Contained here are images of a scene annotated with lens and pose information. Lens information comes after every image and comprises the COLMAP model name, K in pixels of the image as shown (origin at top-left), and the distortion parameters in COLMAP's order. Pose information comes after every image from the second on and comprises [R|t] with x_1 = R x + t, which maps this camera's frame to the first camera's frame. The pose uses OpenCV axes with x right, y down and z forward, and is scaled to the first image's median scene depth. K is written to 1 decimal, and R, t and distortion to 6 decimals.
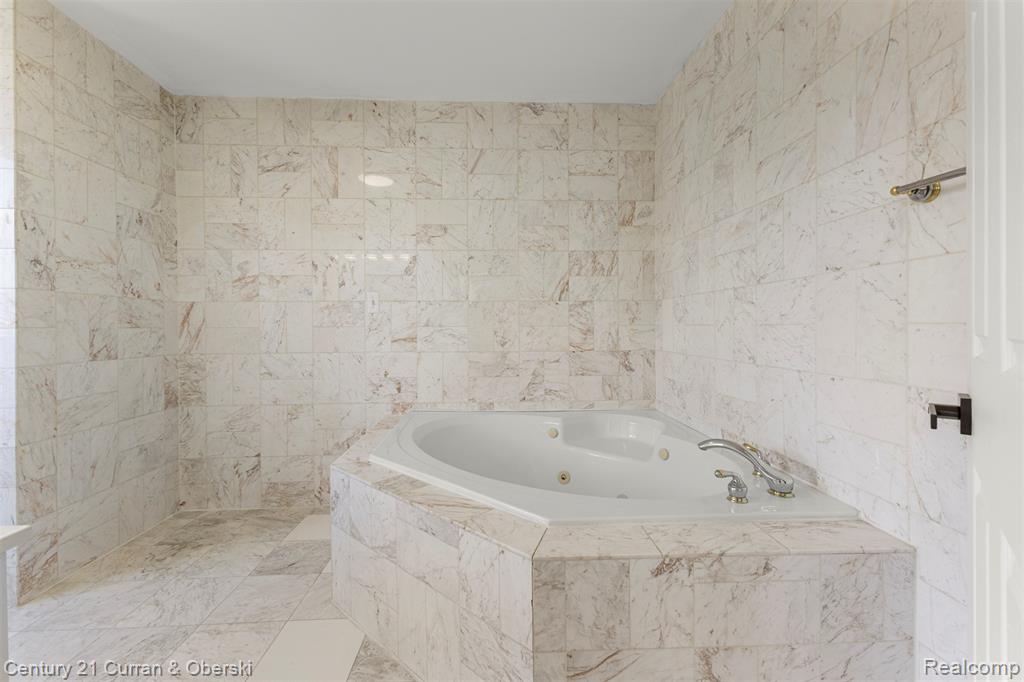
lens RADIAL K [[437.0, 0, 510.8], [0, 437.0, 329.3], [0, 0, 1]] dist [0.009083, -0.000331]
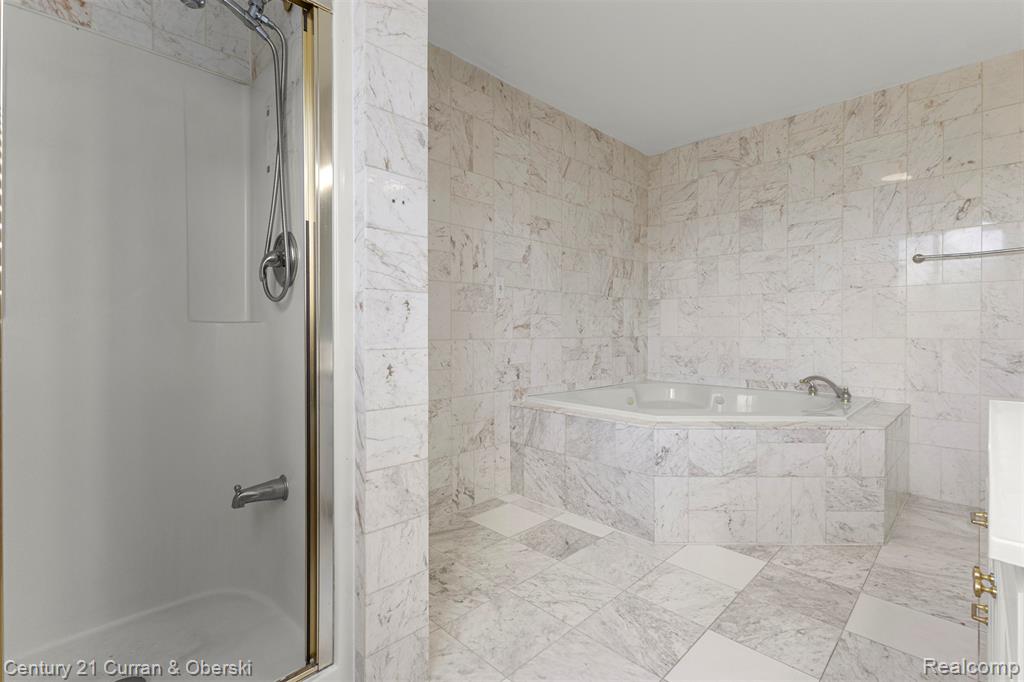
lens RADIAL K [[457.1, 0, 507.6], [0, 457.1, 335.0], [0, 0, 1]] dist [0.003436, 0.000227]
pose [[0.750165, -0.001859, 0.661249, -0.981464], [0.001575, 0.999998, 0.001024, 0.043207], [-0.661249, 0.000274, 0.750166, 0.229681]]
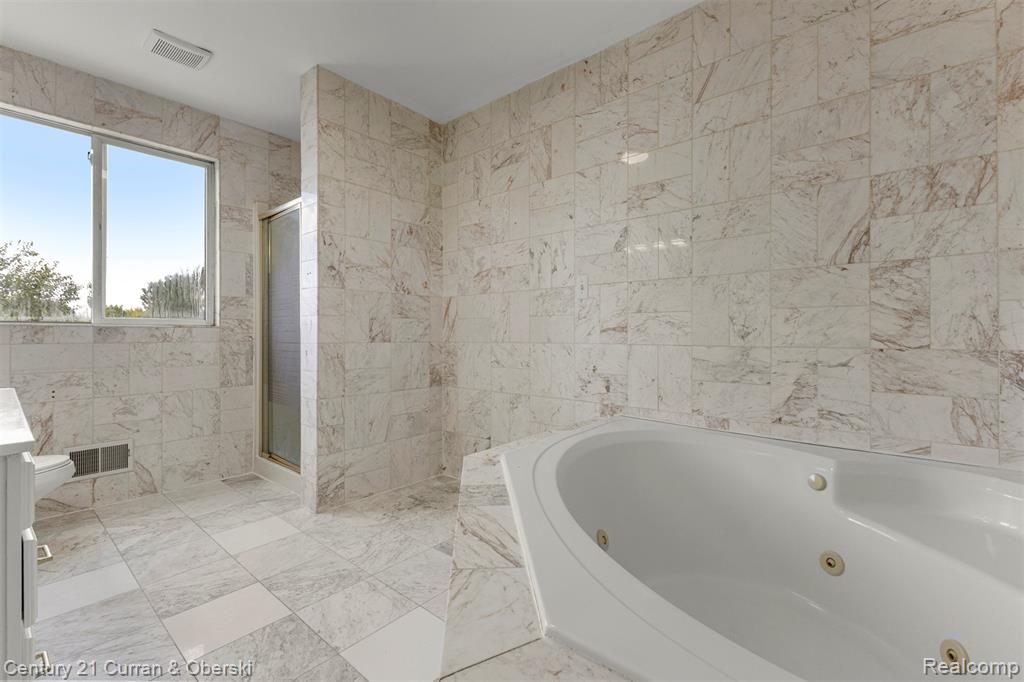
lens RADIAL K [[439.7, 0, 515.3], [0, 439.7, 333.4], [0, 0, 1]] dist [0.007492, -0.000386]
pose [[0.734461, 0.003334, -0.678643, 0.191536], [-0.006600, 0.999976, -0.002230, 0.035184], [0.678619, 0.006116, 0.734465, 0.257383]]
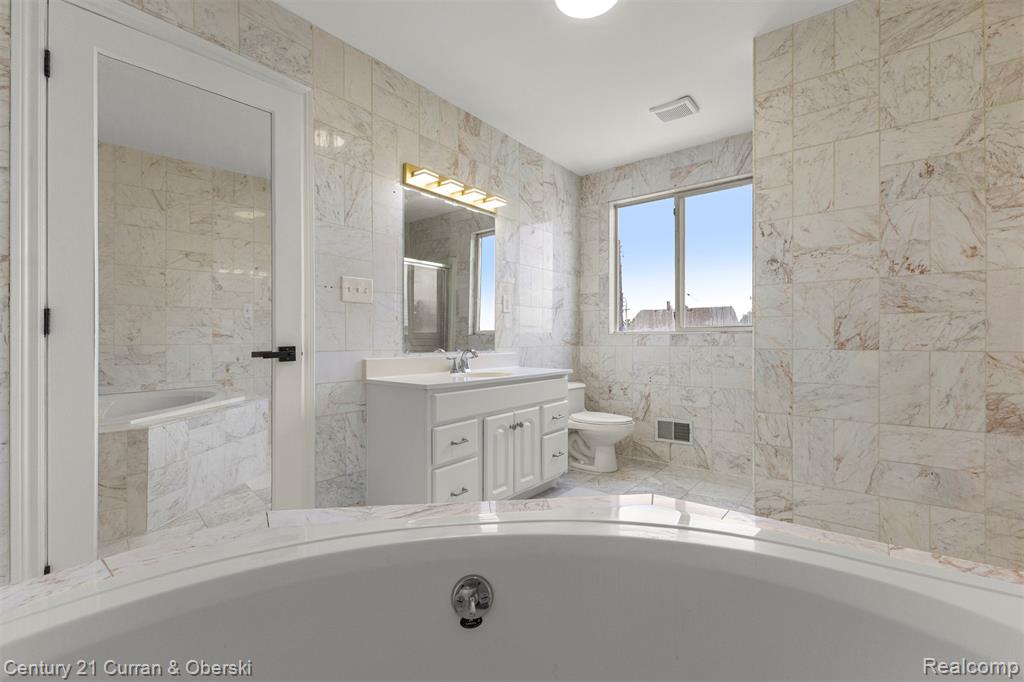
lens RADIAL K [[440.8, 0, 510.6], [0, 440.8, 338.3], [0, 0, 1]] dist [0.008068, -0.000305]
pose [[-0.653579, 0.003423, -0.756851, 0.190548], [0.002695, 0.999994, 0.002196, 0.033678], [0.756854, -0.000605, -0.653584, 0.843774]]
